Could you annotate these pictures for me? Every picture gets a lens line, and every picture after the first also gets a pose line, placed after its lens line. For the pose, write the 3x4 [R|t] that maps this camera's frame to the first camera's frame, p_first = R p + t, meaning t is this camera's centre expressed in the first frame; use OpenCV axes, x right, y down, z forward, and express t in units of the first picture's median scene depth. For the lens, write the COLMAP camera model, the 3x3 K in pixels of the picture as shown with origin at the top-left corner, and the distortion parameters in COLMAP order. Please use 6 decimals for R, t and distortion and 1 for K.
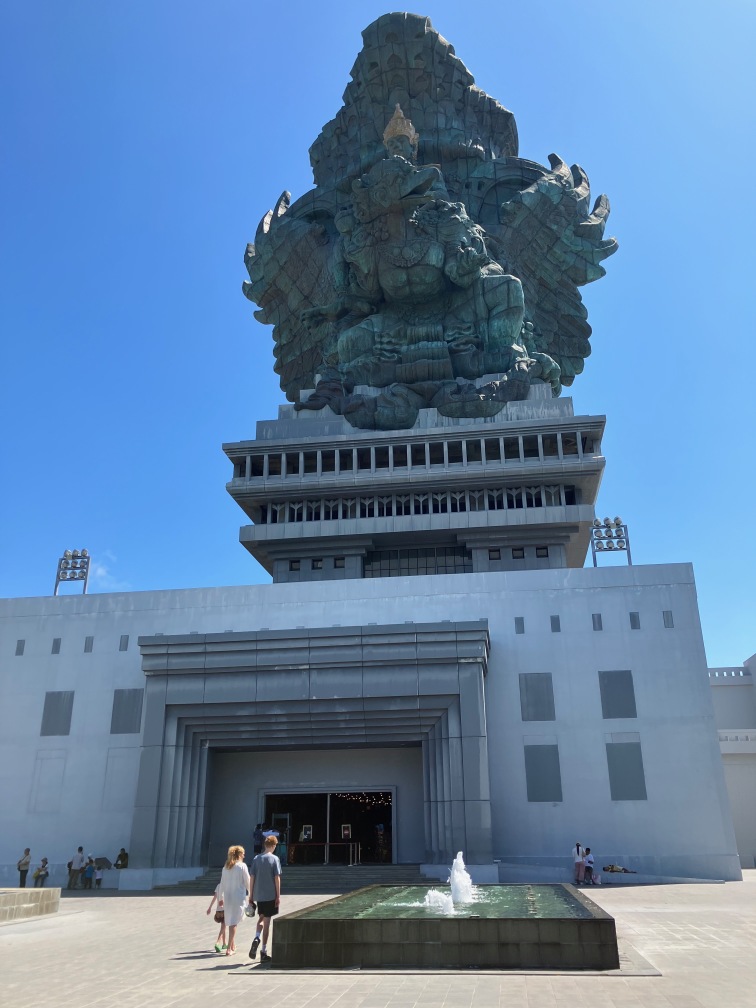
lens RADIAL K [[823.9, 0, 383.8], [0, 823.9, 499.0], [0, 0, 1]] dist [0.130637, -0.304602]
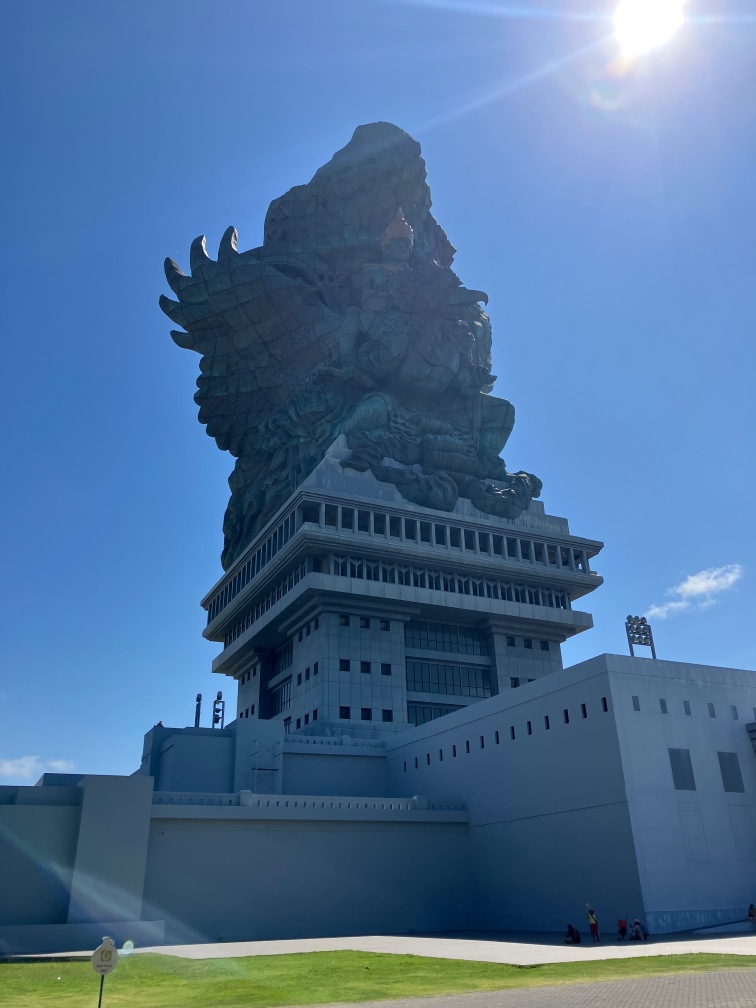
lens RADIAL K [[823.9, 0, 383.8], [0, 823.9, 499.0], [0, 0, 1]] dist [0.130637, -0.304602]
pose [[0.828216, 0.233901, 0.509262, -0.551598], [-0.193707, 0.972206, -0.131502, 0.053005], [-0.525867, 0.010264, 0.850505, 0.103901]]
